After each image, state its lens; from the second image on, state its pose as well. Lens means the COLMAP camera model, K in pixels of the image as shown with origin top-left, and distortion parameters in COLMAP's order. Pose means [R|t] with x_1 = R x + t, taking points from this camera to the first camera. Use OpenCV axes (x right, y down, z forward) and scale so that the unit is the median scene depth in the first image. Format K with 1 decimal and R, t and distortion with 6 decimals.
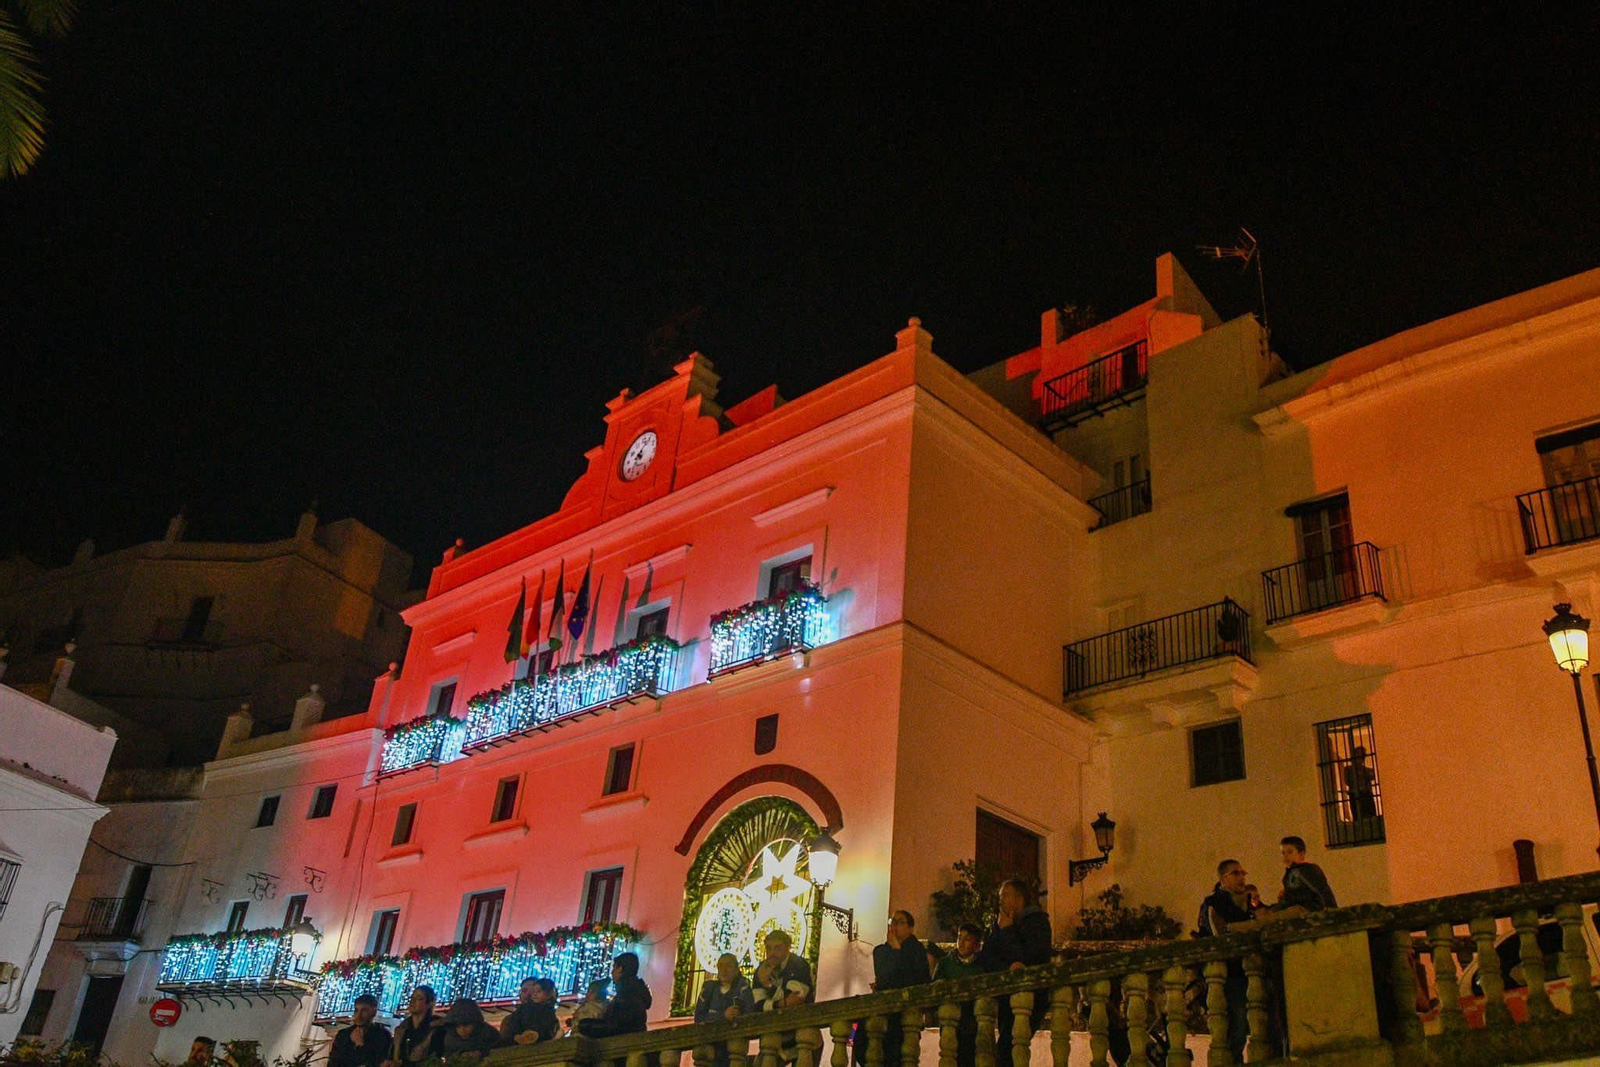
lens RADIAL K [[1307.6, 0, 793.8], [0, 1307.6, 536.0], [0, 0, 1]] dist [-0.007589, 0.018748]
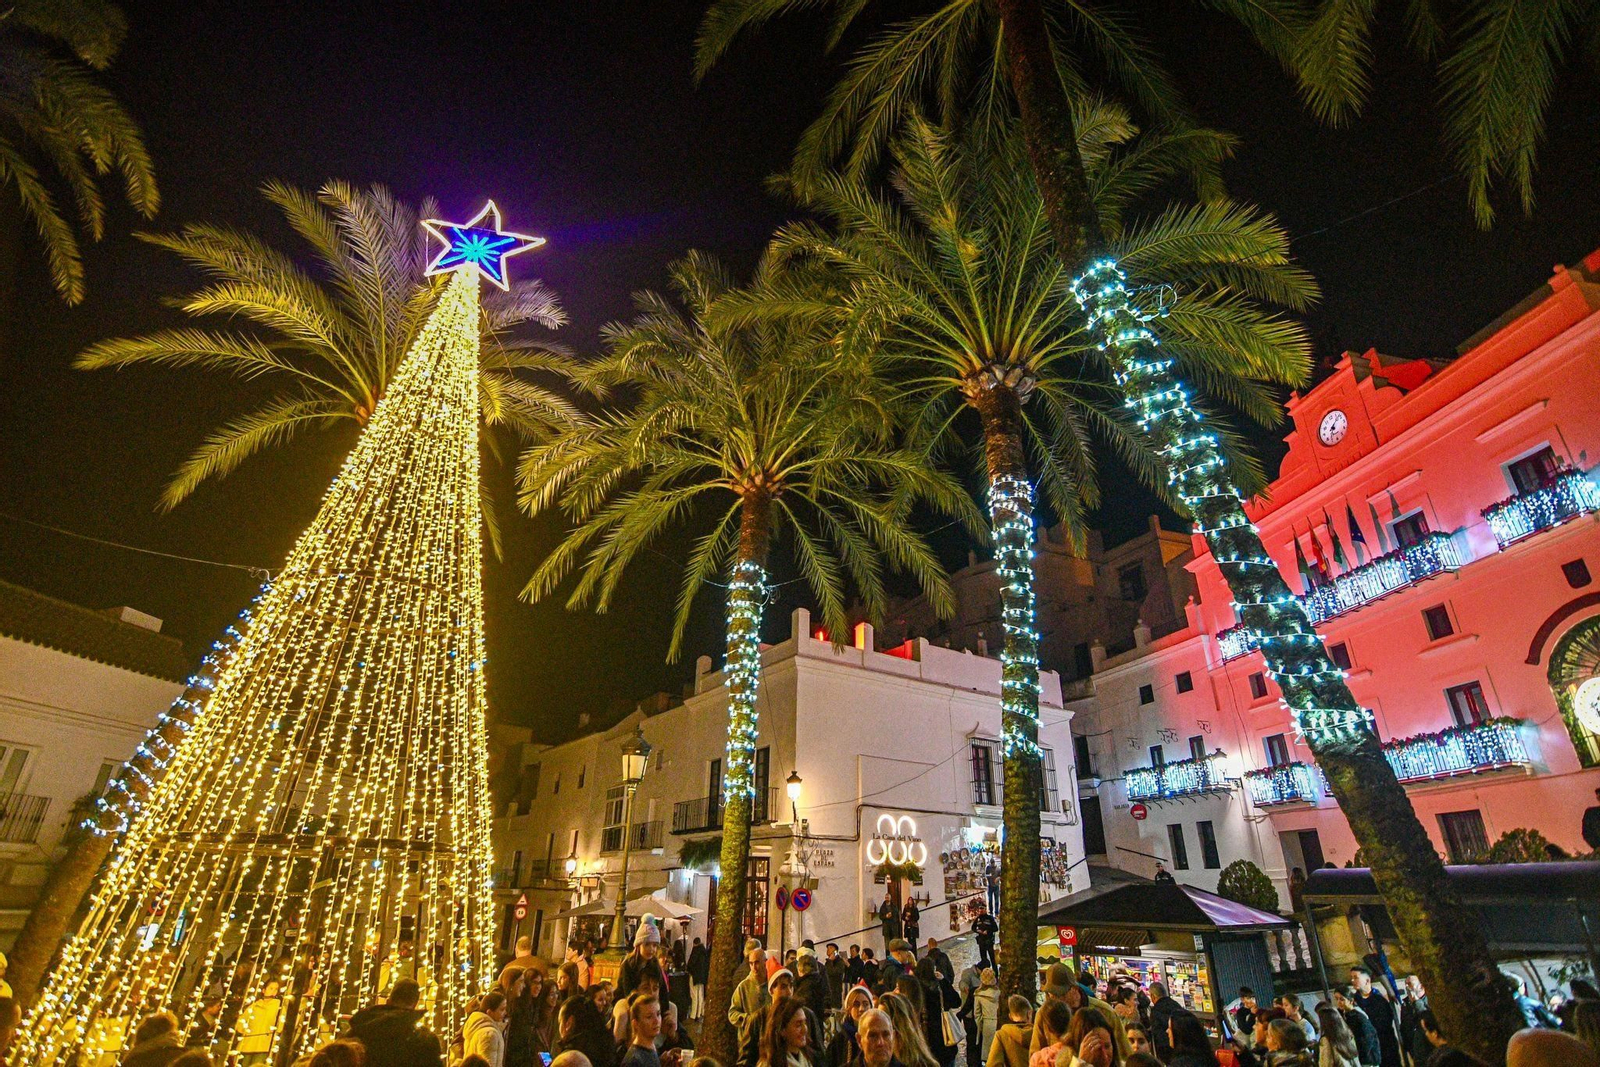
lens RADIAL K [[771.1, 0, 804.8], [0, 771.1, 527.4], [0, 0, 1]] dist [-0.009853, -0.005860]
pose [[0.805520, -0.322598, -0.497060, -0.218334], [0.332641, 0.940359, -0.071235, -0.098317], [0.490395, -0.107961, 0.864787, -0.126247]]
